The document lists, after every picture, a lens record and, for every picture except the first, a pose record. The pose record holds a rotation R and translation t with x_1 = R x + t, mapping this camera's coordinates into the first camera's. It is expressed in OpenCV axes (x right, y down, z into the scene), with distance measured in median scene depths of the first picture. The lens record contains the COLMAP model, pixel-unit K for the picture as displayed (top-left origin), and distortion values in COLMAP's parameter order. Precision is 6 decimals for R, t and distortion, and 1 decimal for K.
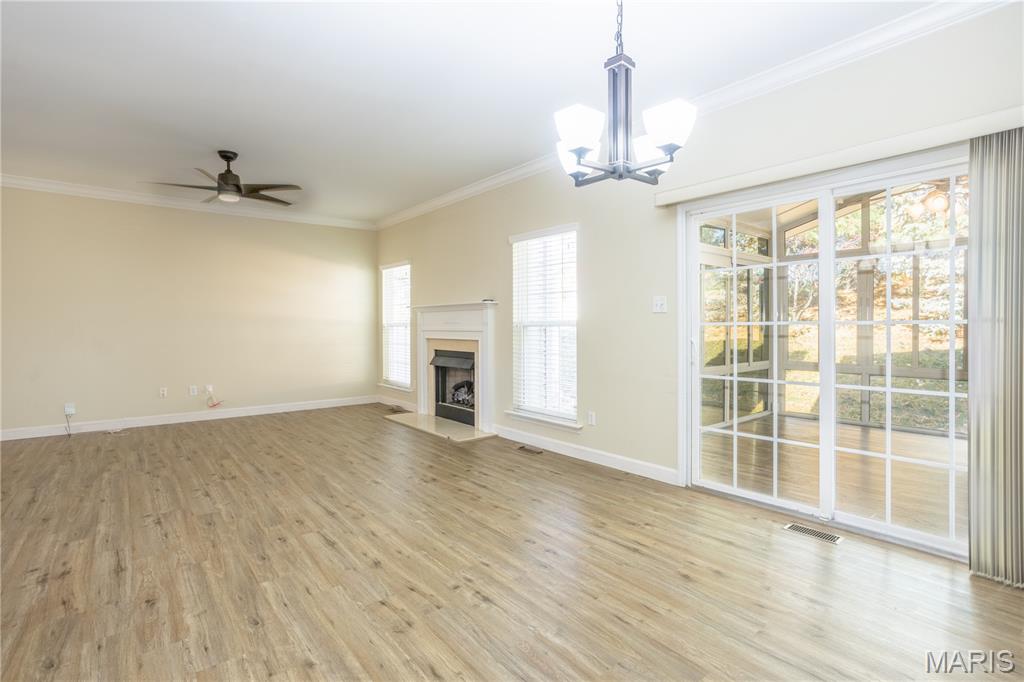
lens RADIAL K [[494.4, 0, 508.5], [0, 494.4, 341.5], [0, 0, 1]] dist [-0.035461, 0.015935]
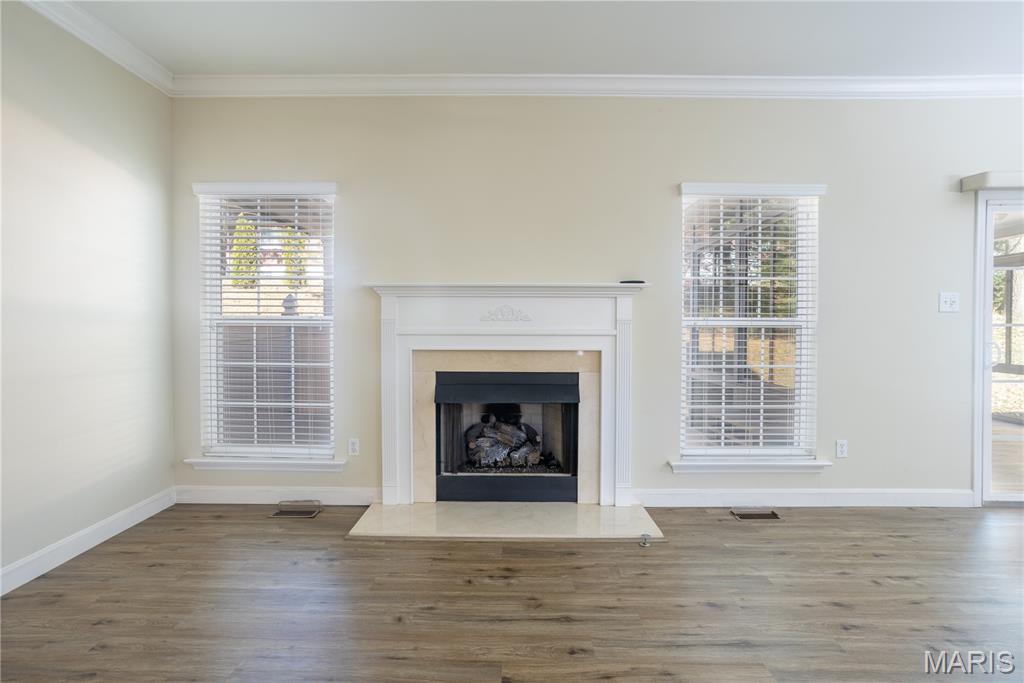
lens RADIAL K [[494.4, 0, 512.1], [0, 494.4, 339.3], [0, 0, 1]] dist [-0.035461, 0.015935]
pose [[0.632225, -0.011498, 0.774699, -1.069304], [0.019996, 0.999799, -0.001480, -0.031441], [-0.774526, 0.016426, 0.632328, 1.347309]]
